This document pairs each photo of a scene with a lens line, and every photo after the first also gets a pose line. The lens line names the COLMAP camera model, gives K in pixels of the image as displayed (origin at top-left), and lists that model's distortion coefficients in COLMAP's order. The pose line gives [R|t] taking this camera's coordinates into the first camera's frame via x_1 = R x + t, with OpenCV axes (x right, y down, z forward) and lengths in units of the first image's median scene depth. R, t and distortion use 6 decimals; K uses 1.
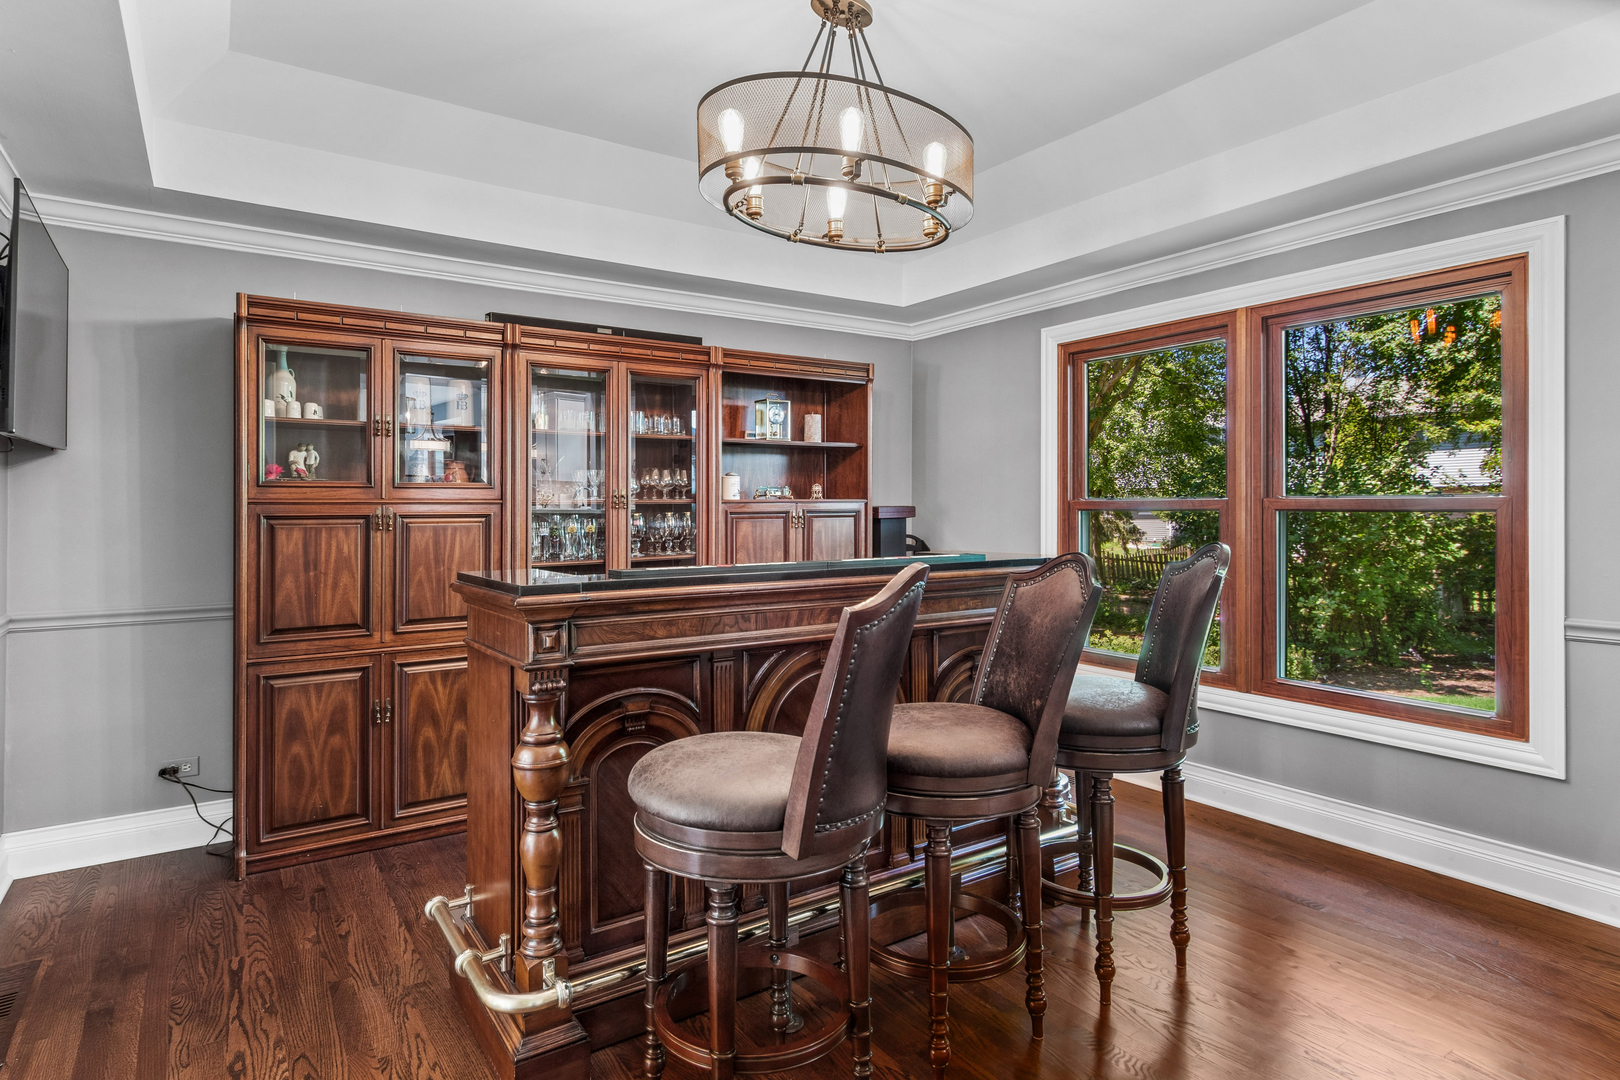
lens RADIAL K [[874.8, 0, 813.5], [0, 874.8, 501.6], [0, 0, 1]] dist [0.000380, -0.000032]
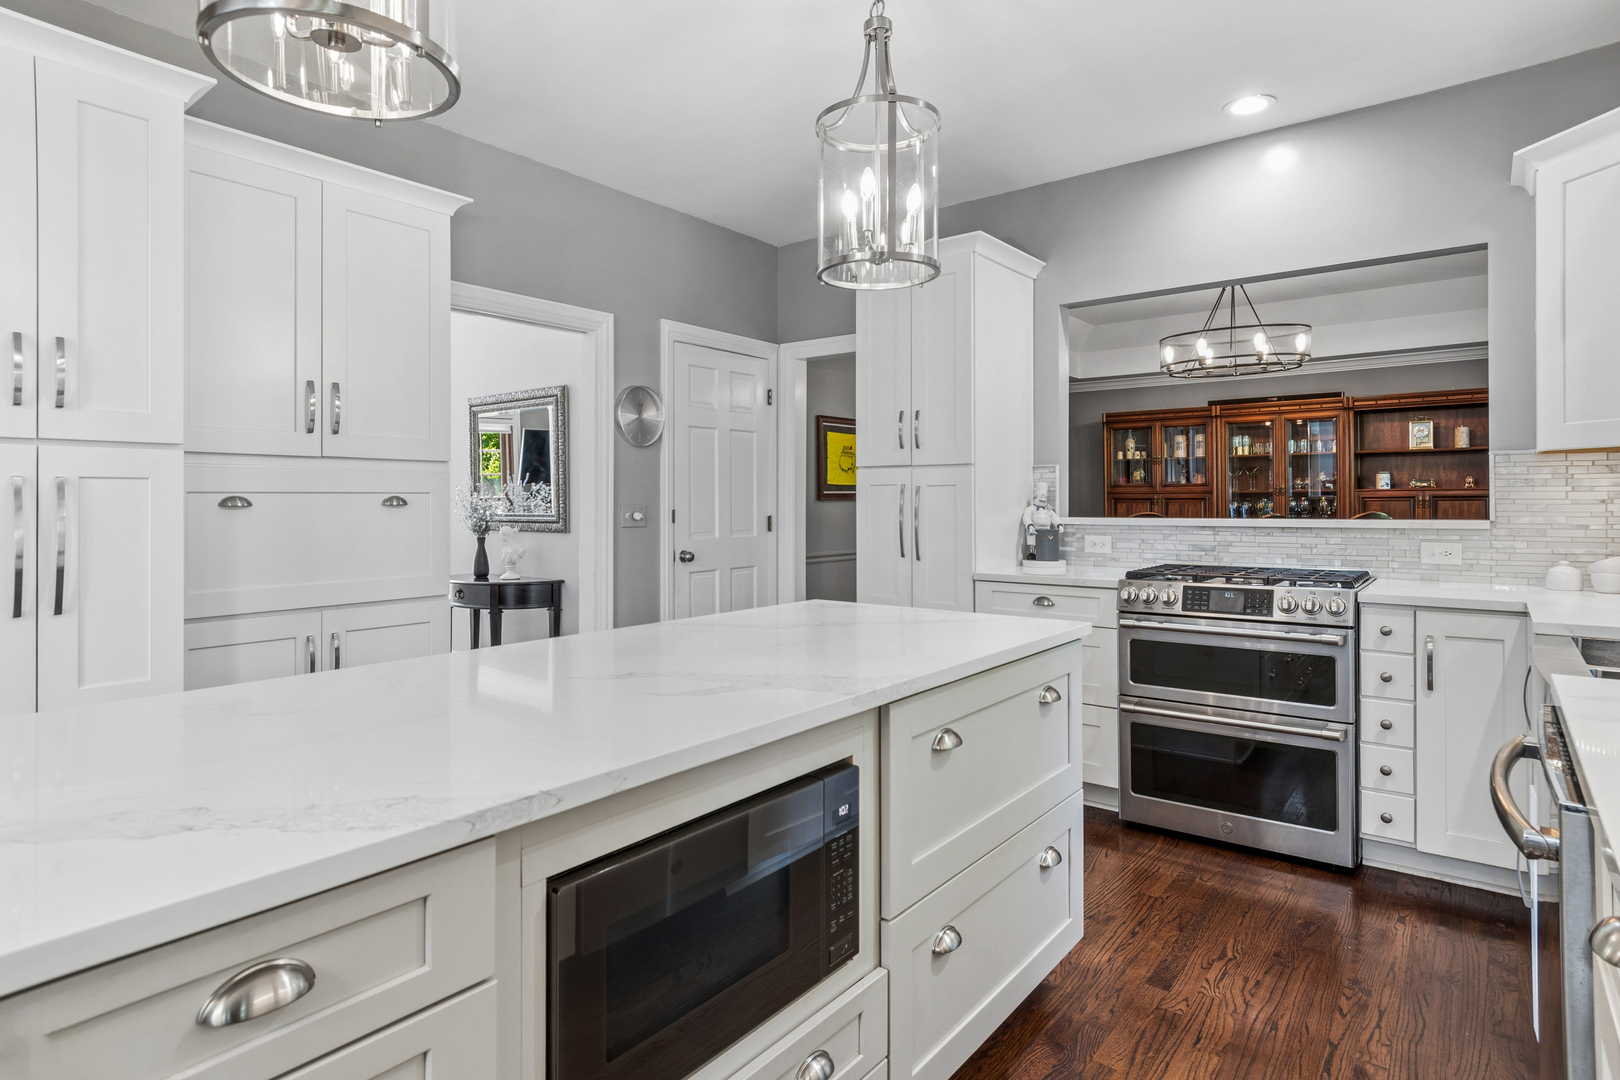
lens RADIAL K [[874.8, 0, 813.5], [0, 874.8, 501.6], [0, 0, 1]] dist [0.000380, -0.000032]
pose [[0.297050, -0.000747, -0.954862, 1.409052], [0.005746, 0.999983, 0.001006, 0.015503], [0.954845, -0.005785, 0.297050, -0.538656]]
